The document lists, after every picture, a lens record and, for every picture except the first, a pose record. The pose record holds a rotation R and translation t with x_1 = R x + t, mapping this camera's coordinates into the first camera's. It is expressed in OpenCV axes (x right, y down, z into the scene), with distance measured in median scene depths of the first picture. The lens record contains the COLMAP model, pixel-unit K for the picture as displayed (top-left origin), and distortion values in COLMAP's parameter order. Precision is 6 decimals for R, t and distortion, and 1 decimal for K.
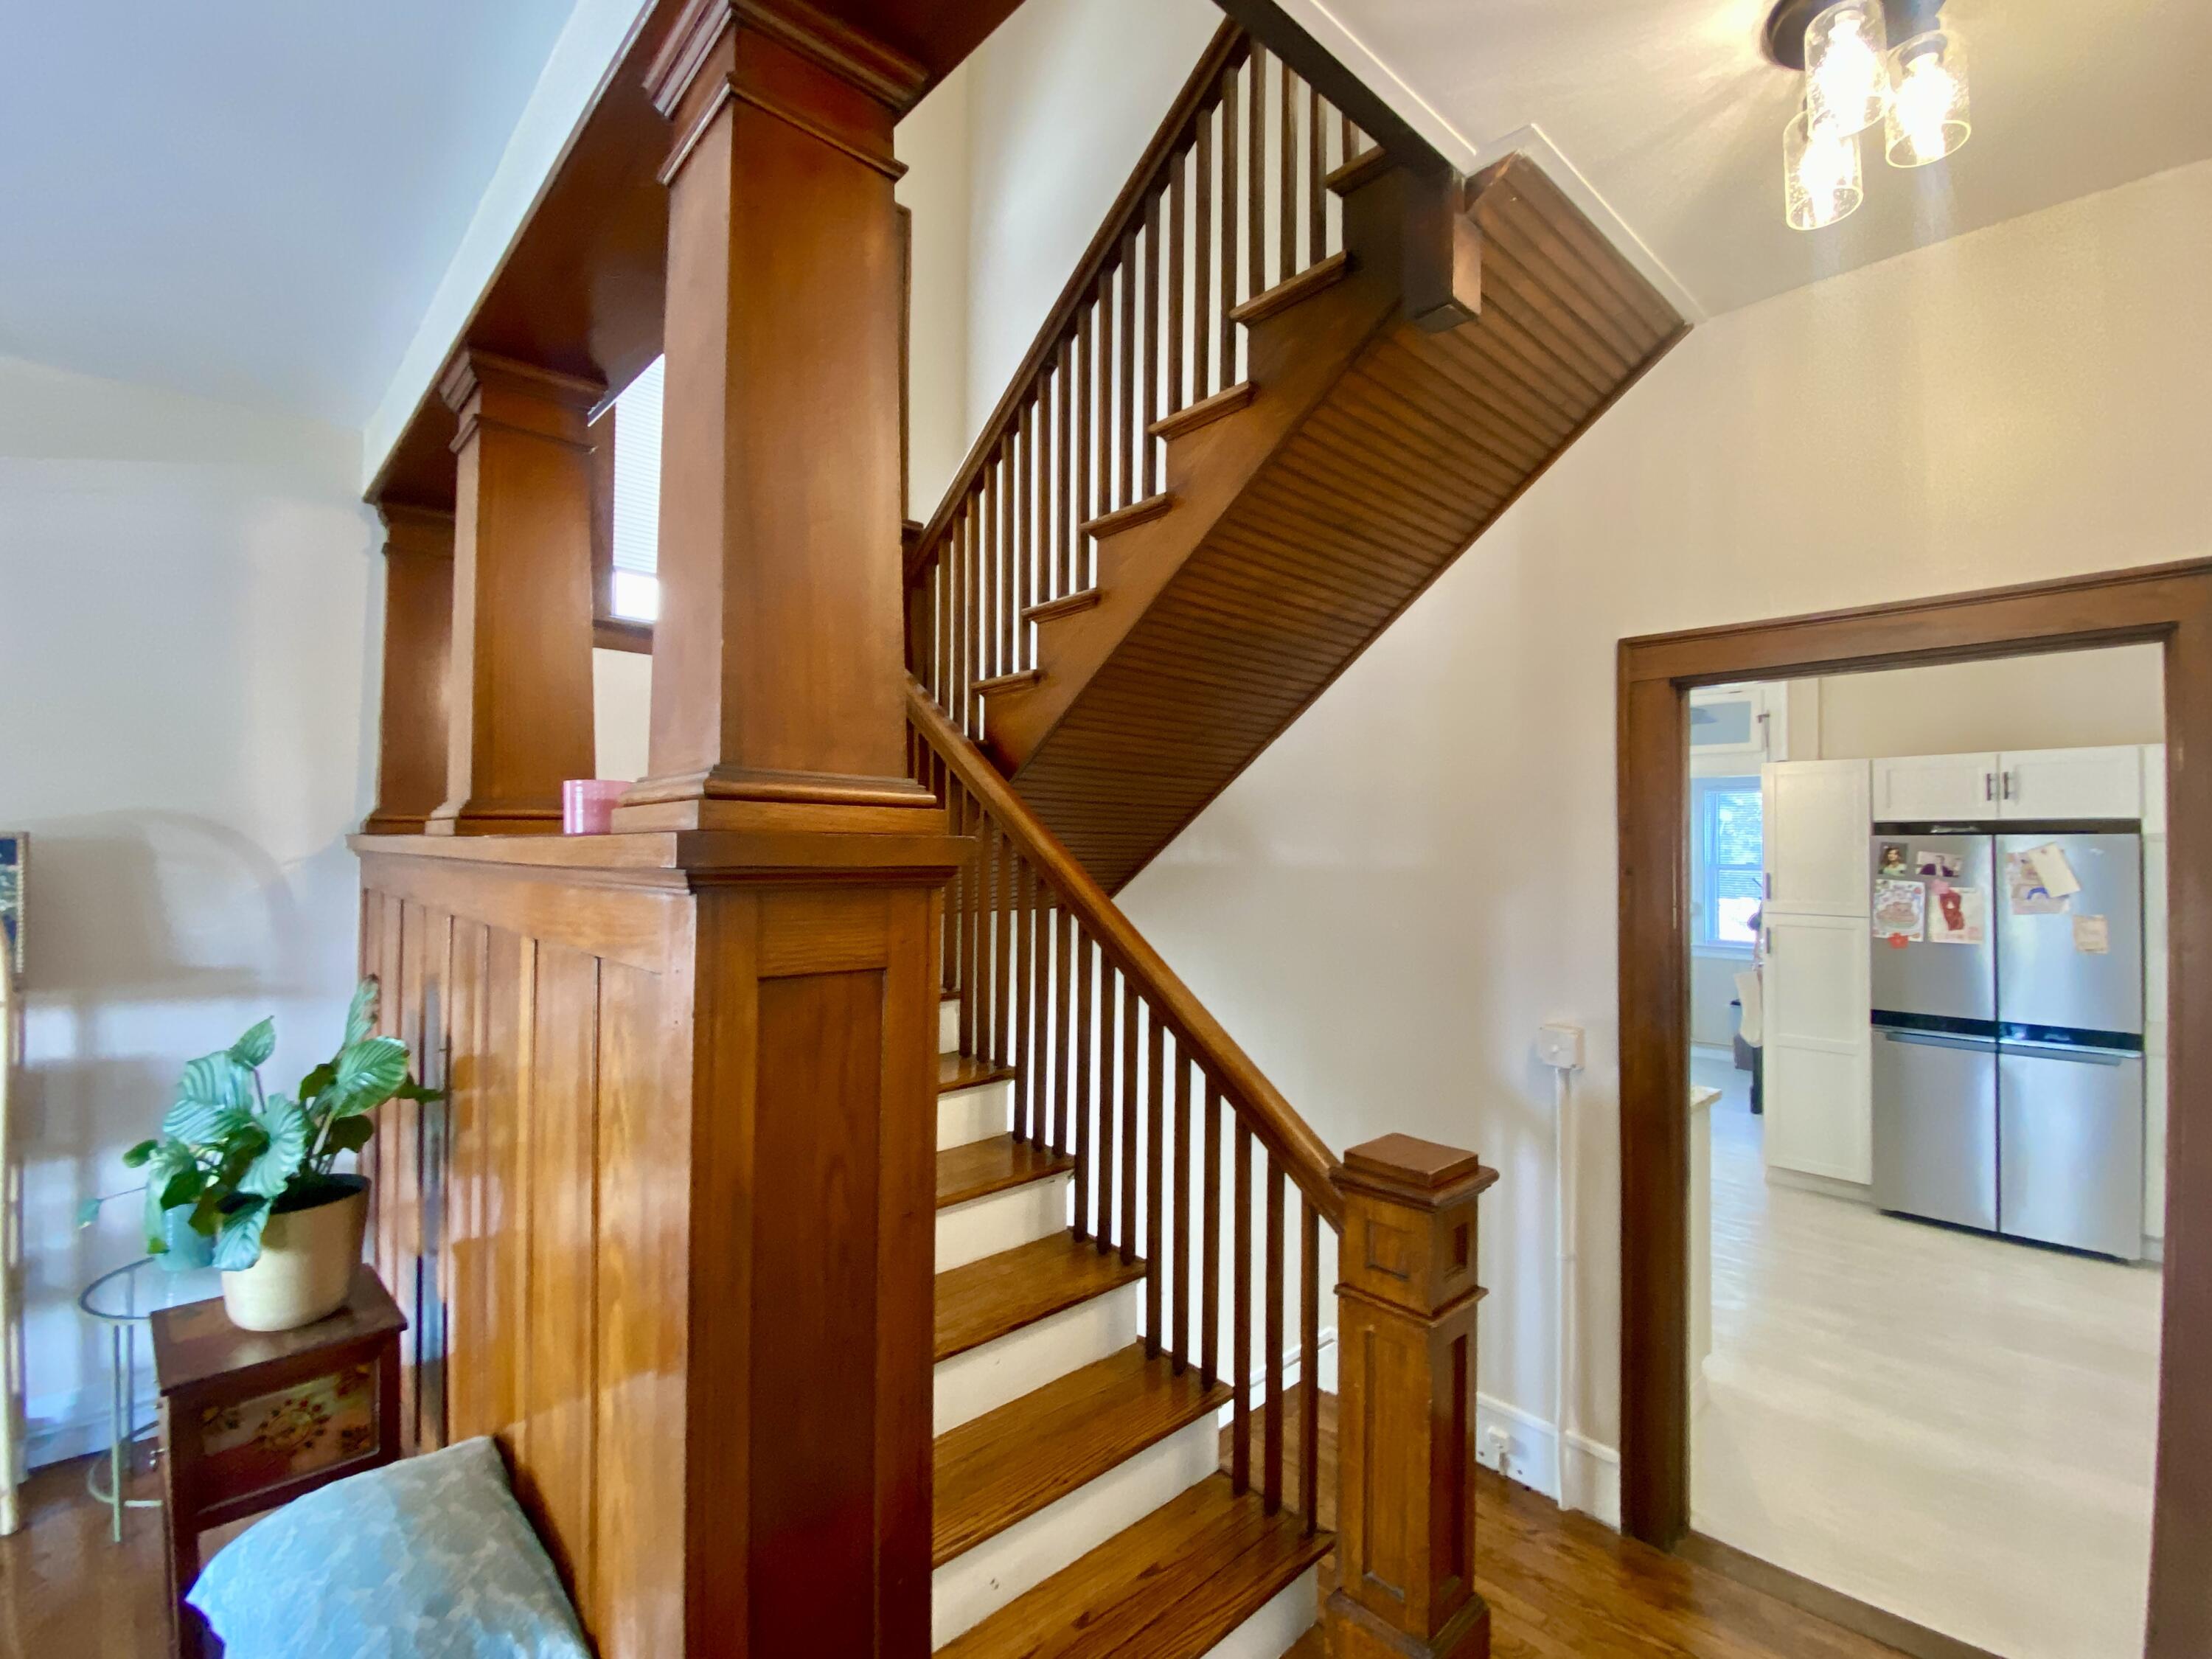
lens RADIAL K [[993.2, 0, 1103.9], [0, 993.2, 824.7], [0, 0, 1]] dist [0.011466, -0.017334]
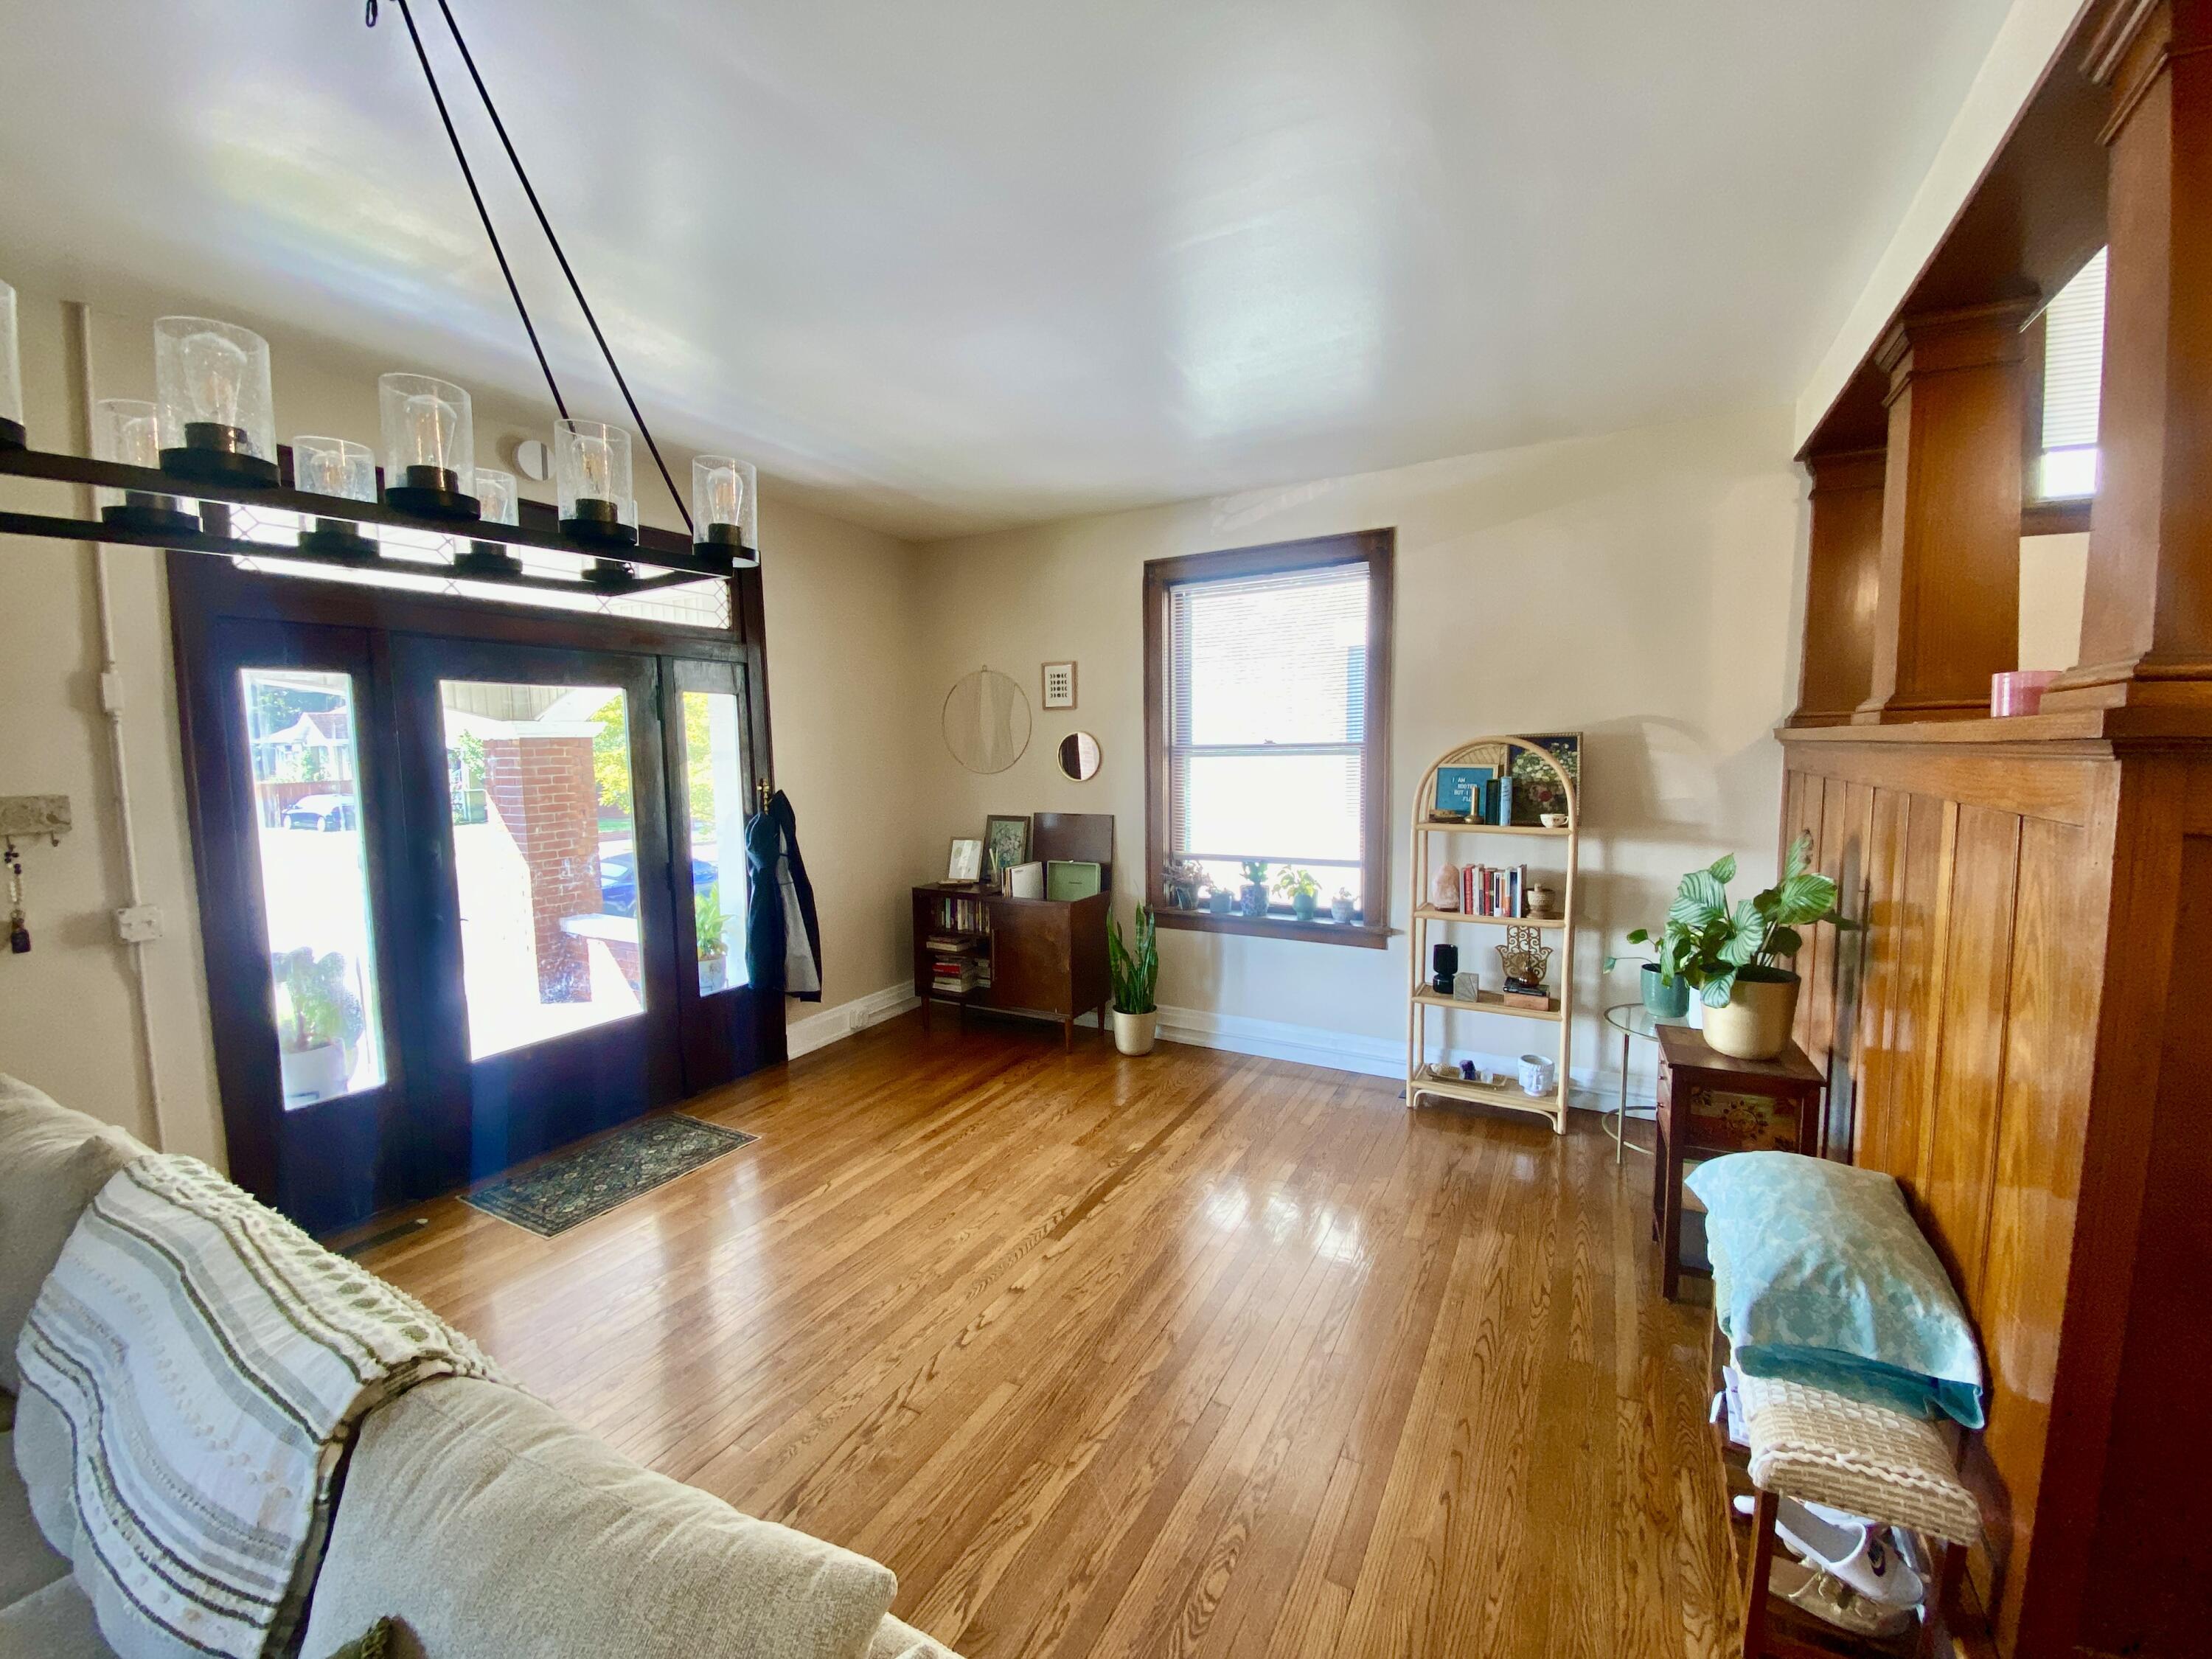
lens RADIAL K [[887.4, 0, 1109.7], [0, 887.4, 828.1], [0, 0, 1]] dist [0.019318, -0.021065]
pose [[0.306895, 0.073815, -0.948877, 0.137950], [0.035613, 0.995399, 0.088953, 0.007502], [0.951077, -0.061092, 0.302854, -0.299930]]
